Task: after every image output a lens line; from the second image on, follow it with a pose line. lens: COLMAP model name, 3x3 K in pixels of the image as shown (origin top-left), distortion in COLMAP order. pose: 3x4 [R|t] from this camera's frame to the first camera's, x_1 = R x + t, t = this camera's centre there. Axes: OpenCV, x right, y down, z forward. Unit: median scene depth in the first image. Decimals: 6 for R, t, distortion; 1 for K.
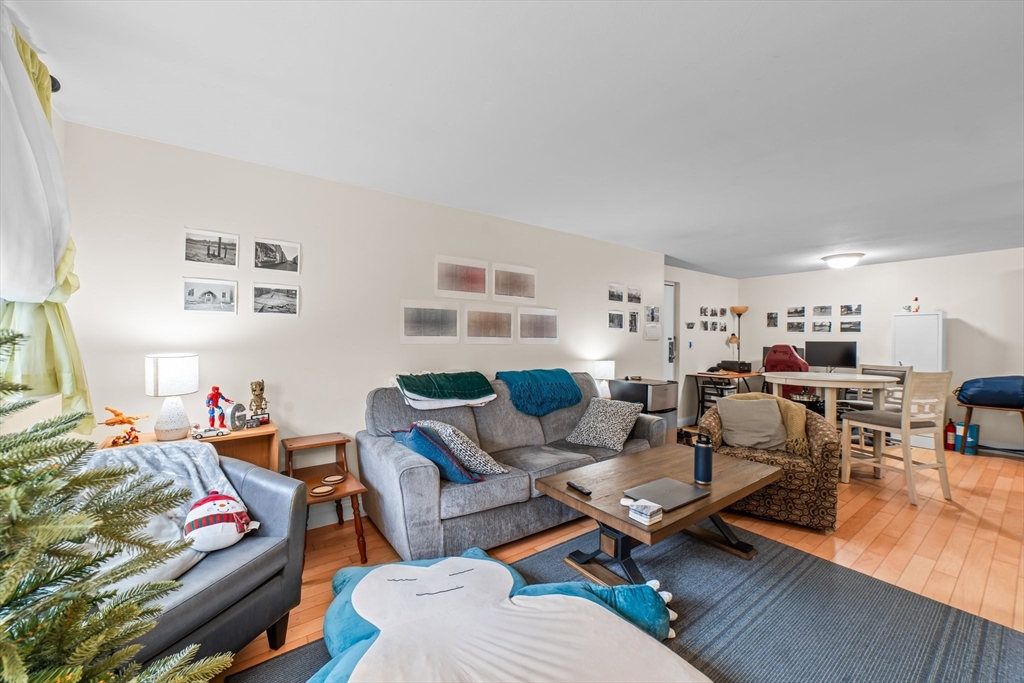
lens RADIAL K [[390.2, 0, 512.0], [0, 390.2, 341.5], [0, 0, 1]] dist [-0.026951, 0.007836]
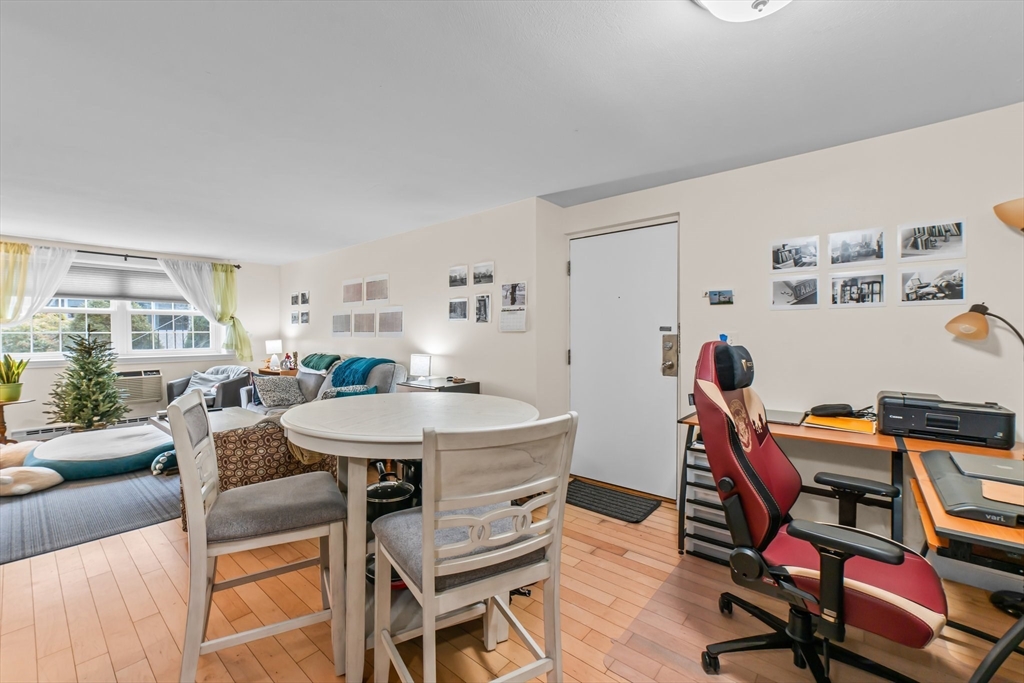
lens RADIAL K [[422.9, 0, 511.0], [0, 422.9, 338.2], [0, 0, 1]] dist [-0.031966, 0.012363]
pose [[0.247302, 0.002222, -0.968936, 0.936197], [0.000092, 0.999997, 0.002317, 0.004300], [0.968938, -0.000662, 0.247301, 0.703431]]
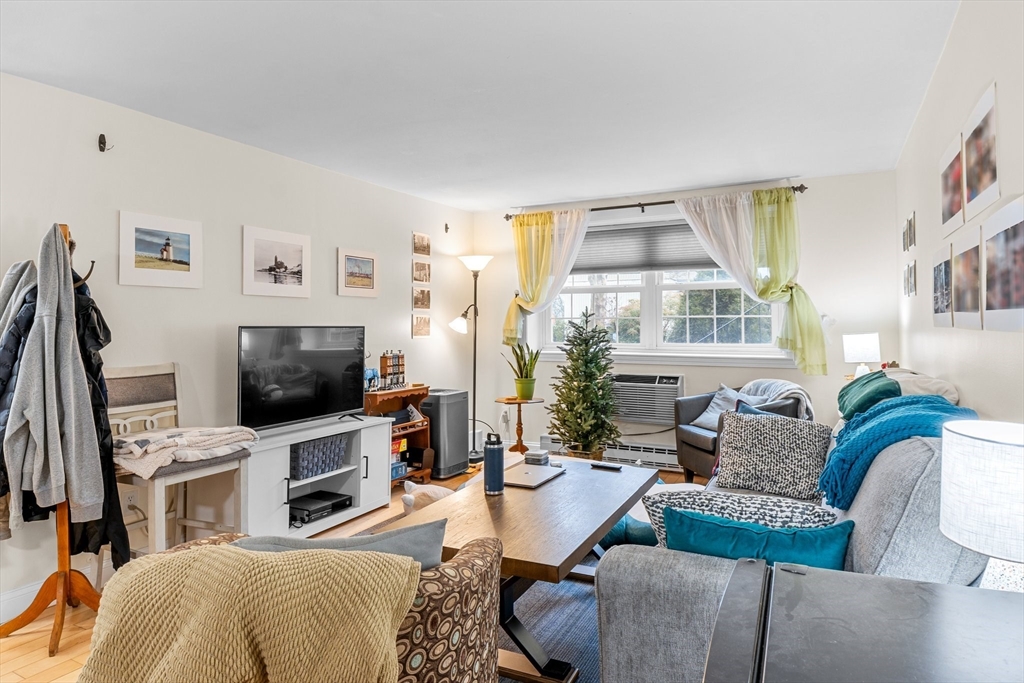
lens RADIAL K [[605.3, 0, 515.3], [0, 605.3, 306.7], [0, 0, 1]] dist [0.033557, 0.000095]
pose [[-0.888383, -0.016037, -0.458823, 0.403491], [-0.005890, 0.999706, -0.023538, 0.000325], [0.459066, -0.018208, -0.888216, 0.835306]]
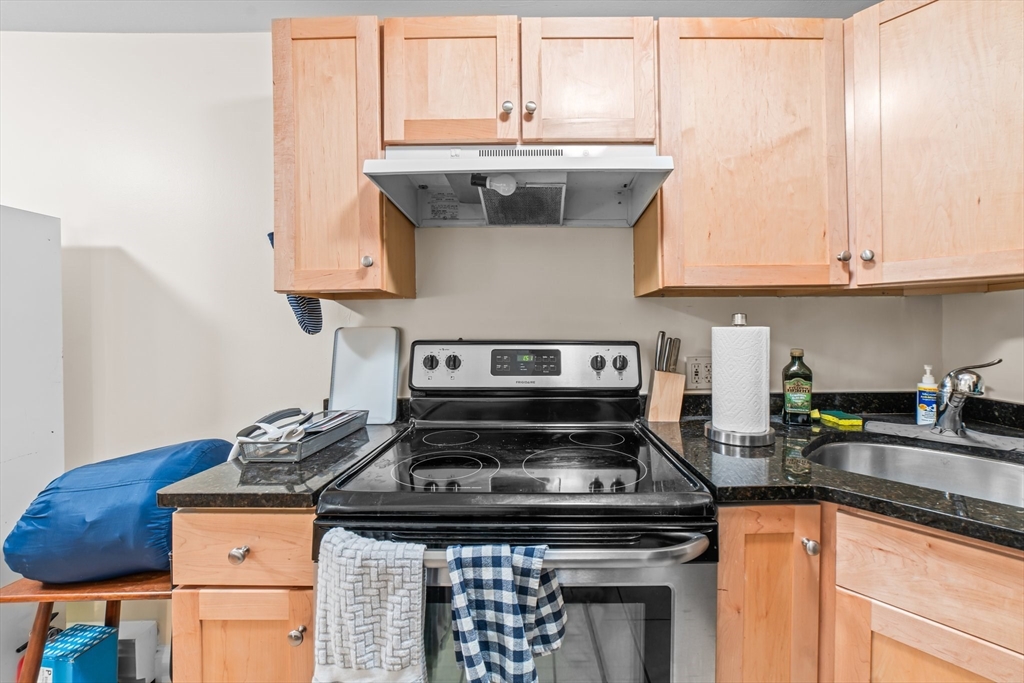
lens RADIAL K [[403.2, 0, 541.6], [0, 403.2, 328.4], [0, 0, 1]] dist [-0.027248, 0.008733]
pose [[0.572855, -0.012534, 0.819561, 0.949683], [0.019729, 0.999804, 0.001500, 0.007294], [-0.819419, 0.015310, 0.572990, 0.479381]]
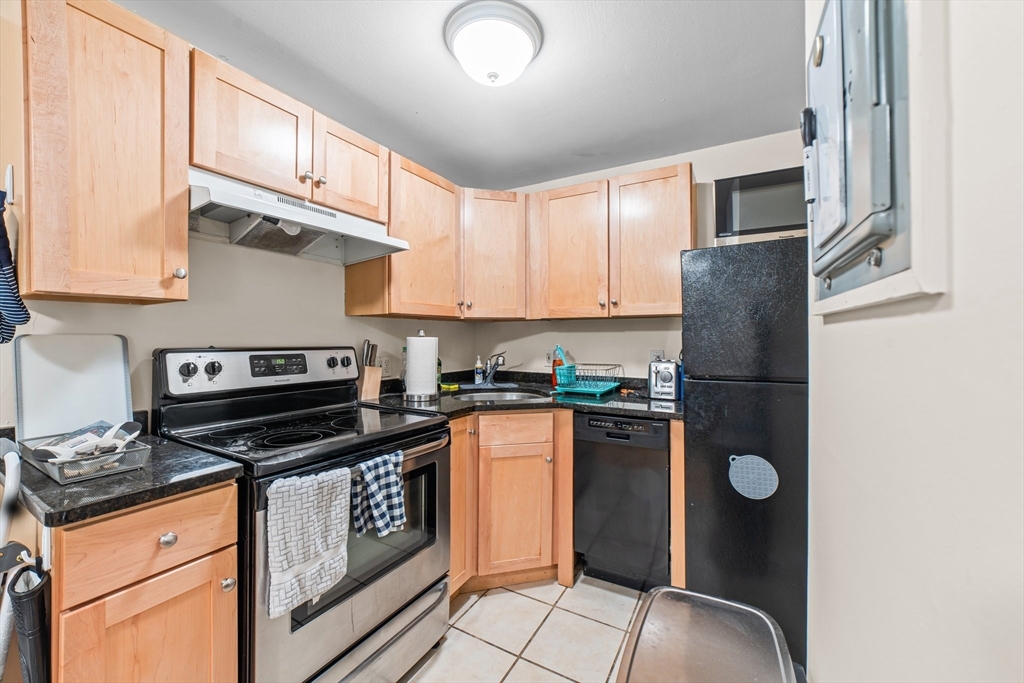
lens RADIAL K [[396.1, 0, 515.2], [0, 396.1, 337.9], [0, 0, 1]] dist [-0.032956, 0.012051]
pose [[-0.417606, -0.011830, 0.908551, 0.801790], [0.003979, 0.999882, 0.014847, 0.004135], [-0.908619, 0.009815, -0.417510, 0.591477]]
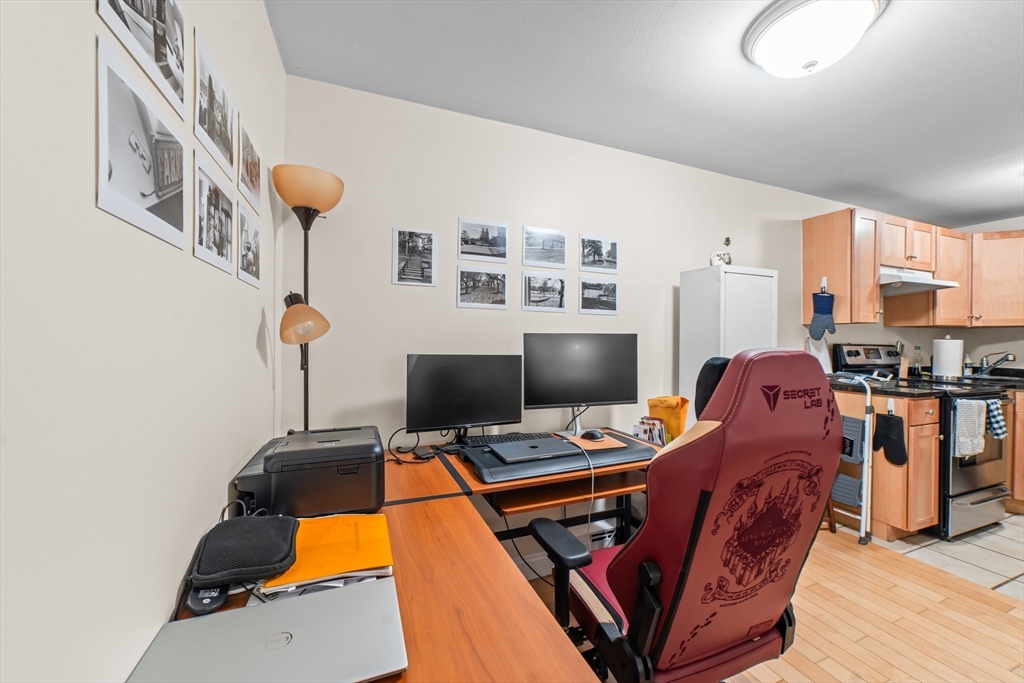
lens RADIAL K [[396.1, 0, 515.2], [0, 396.1, 337.9], [0, 0, 1]] dist [-0.032956, 0.012051]
pose [[0.231405, -0.004142, 0.972849, 0.476718], [0.002119, 0.999991, 0.003753, 0.002367], [-0.972855, 0.001193, 0.231412, 1.004925]]
